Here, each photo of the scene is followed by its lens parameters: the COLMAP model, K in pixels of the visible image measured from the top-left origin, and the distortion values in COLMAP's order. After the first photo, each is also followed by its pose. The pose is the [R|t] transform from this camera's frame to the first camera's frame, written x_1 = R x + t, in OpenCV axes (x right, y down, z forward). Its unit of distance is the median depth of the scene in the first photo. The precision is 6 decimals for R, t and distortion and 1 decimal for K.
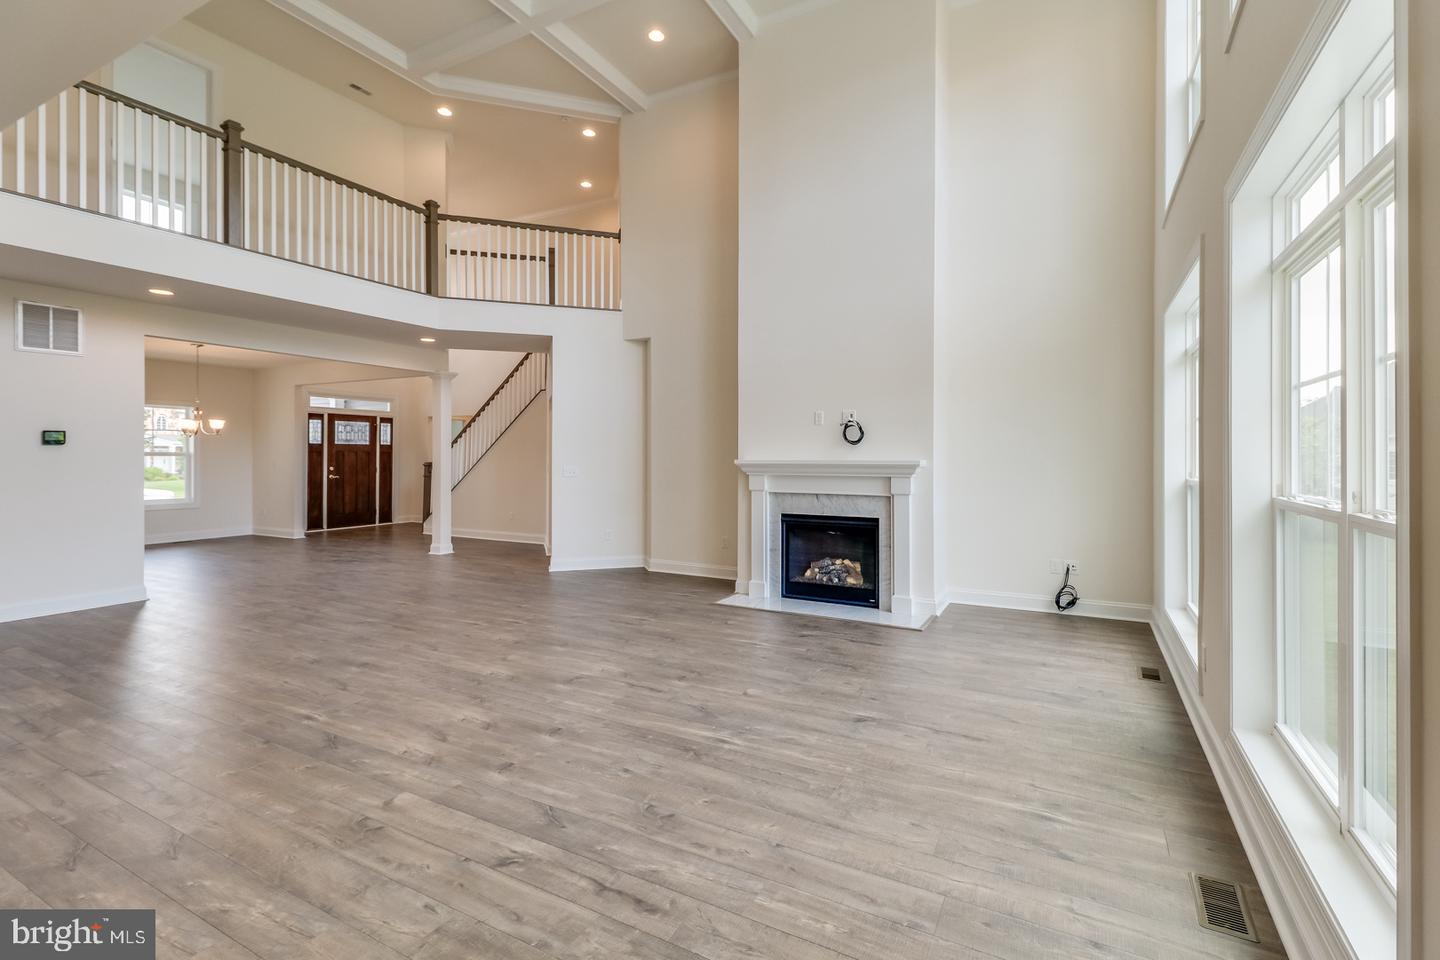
lens RADIAL K [[653.3, 0, 729.4], [0, 653.3, 470.4], [0, 0, 1]] dist [0.025563, -0.014261]
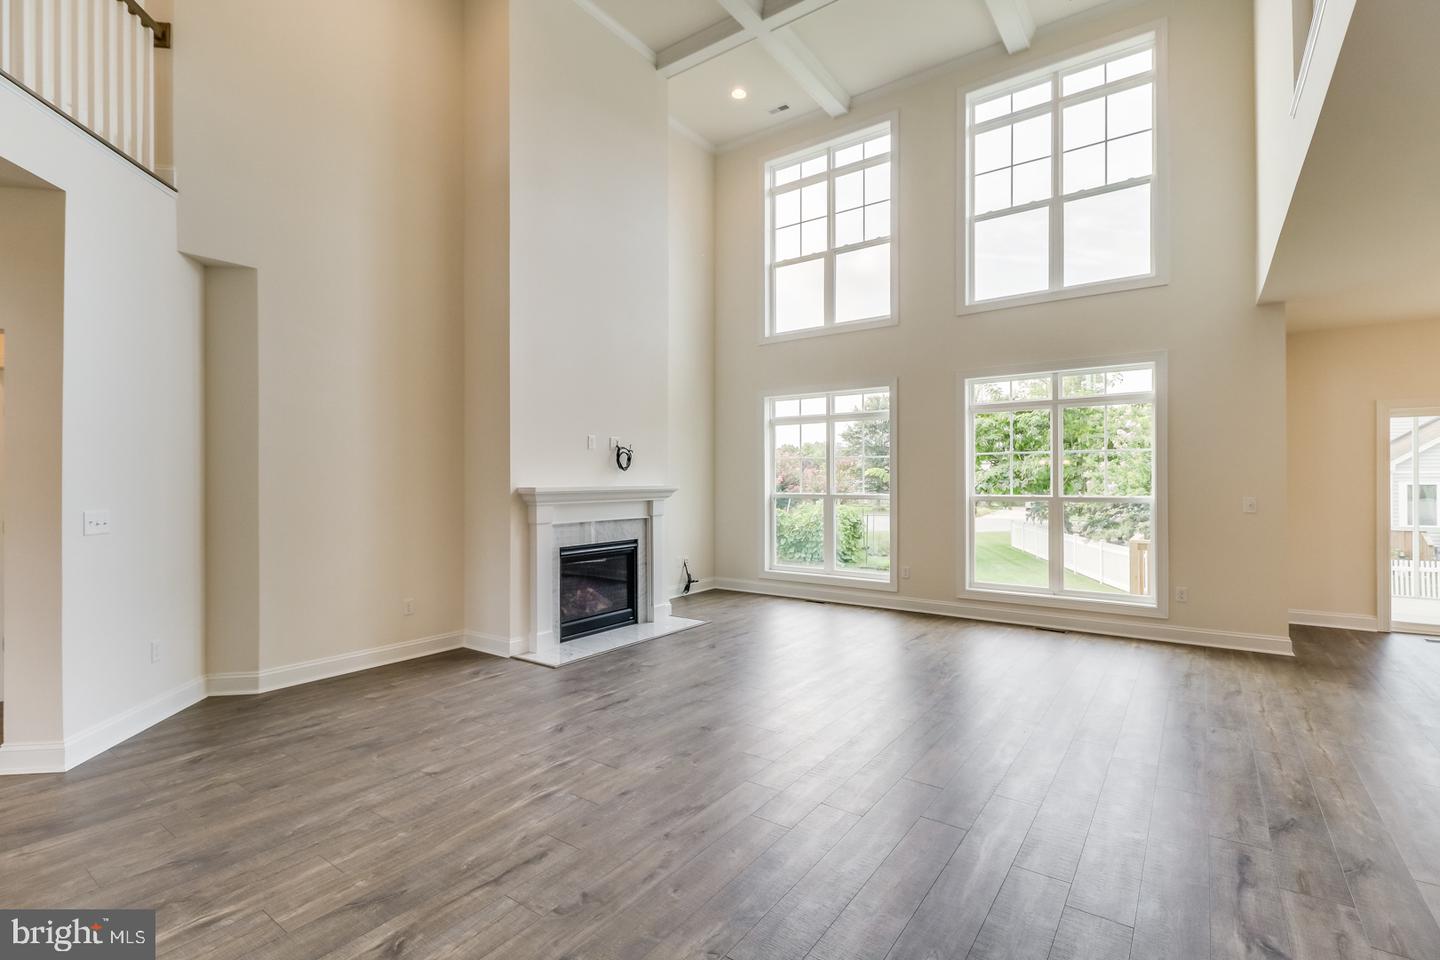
lens RADIAL K [[653.3, 0, 729.4], [0, 653.3, 470.4], [0, 0, 1]] dist [0.025563, -0.014261]
pose [[0.123034, 0.017314, 0.992251, -0.825081], [0.029177, 0.999352, -0.021055, -0.013627], [-0.991973, 0.031542, 0.122449, 0.704736]]
